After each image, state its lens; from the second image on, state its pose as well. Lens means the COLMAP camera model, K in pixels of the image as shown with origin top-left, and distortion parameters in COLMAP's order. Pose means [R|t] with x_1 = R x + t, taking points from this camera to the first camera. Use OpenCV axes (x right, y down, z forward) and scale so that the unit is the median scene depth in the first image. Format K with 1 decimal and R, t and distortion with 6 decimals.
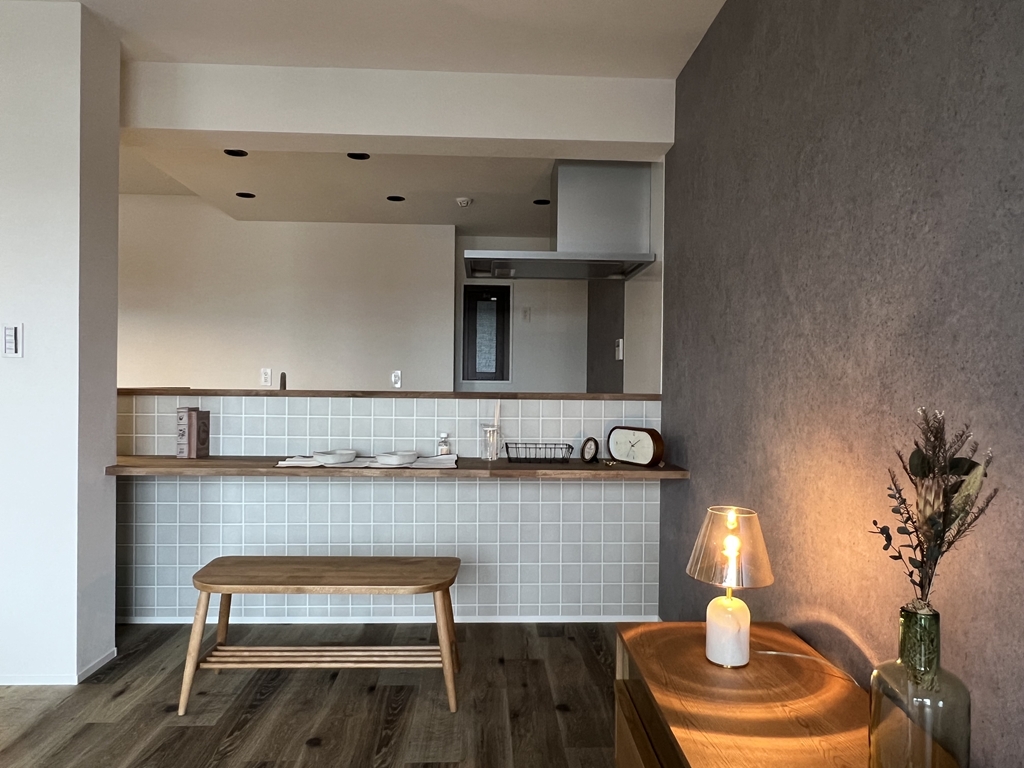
lens RADIAL K [[704.1, 0, 511.2], [0, 704.1, 391.0], [0, 0, 1]] dist [-0.008085, 0.004302]
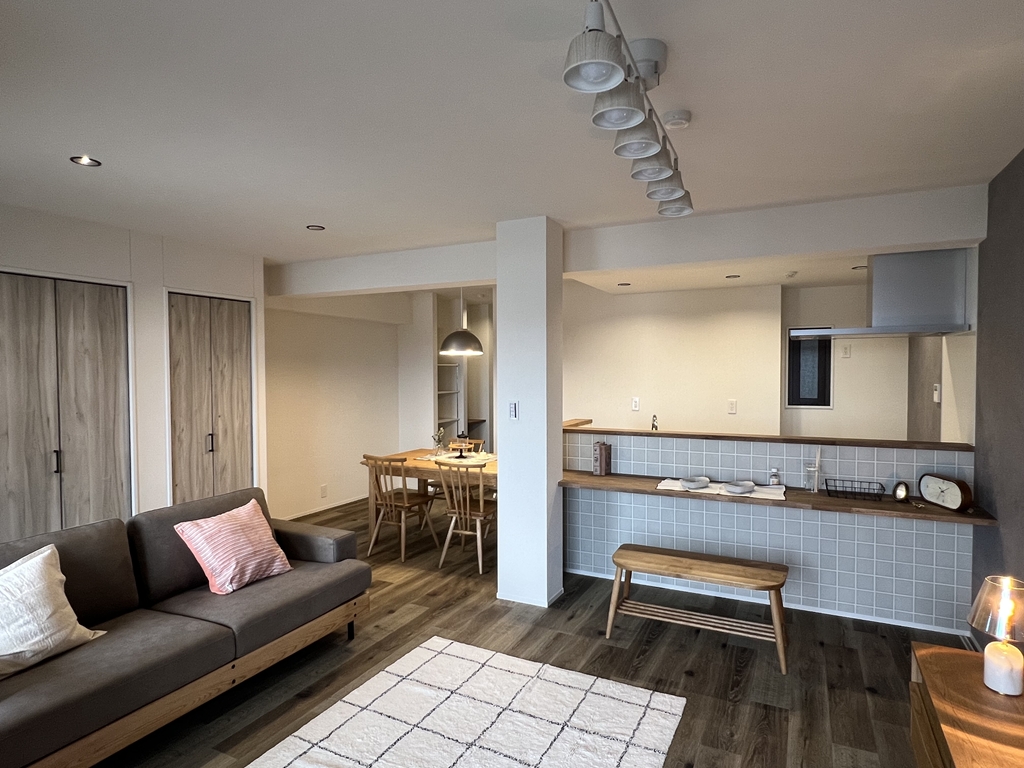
lens RADIAL K [[582.6, 0, 516.9], [0, 582.6, 386.0], [0, 0, 1]] dist [0.001393, -0.000152]
pose [[0.877058, -0.000477, -0.480384, 0.012054], [0.009329, 0.999828, 0.016039, -0.152788], [0.480294, -0.018549, 0.876912, -0.290517]]
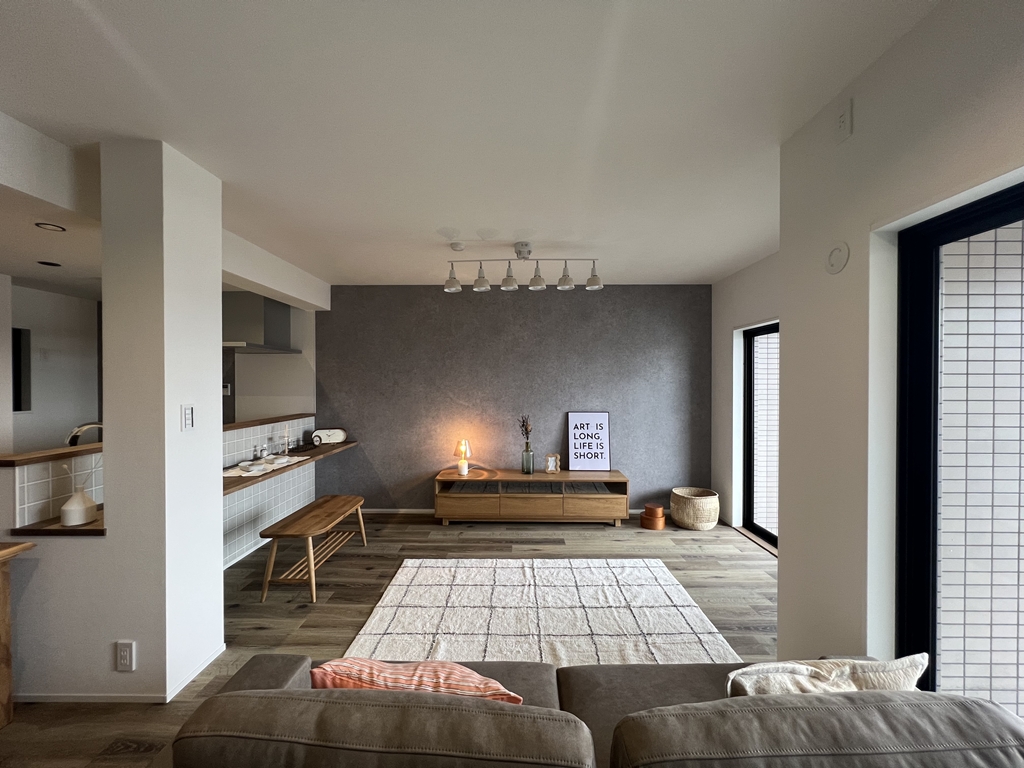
lens RADIAL K [[409.4, 0, 513.3], [0, 409.4, 383.1], [0, 0, 1]] dist [-0.000592, -0.000022]
pose [[0.058401, -0.014287, 0.998191, -1.386417], [0.011482, 0.999841, 0.013639, -0.134918], [-0.998227, 0.010665, 0.058555, 0.338471]]
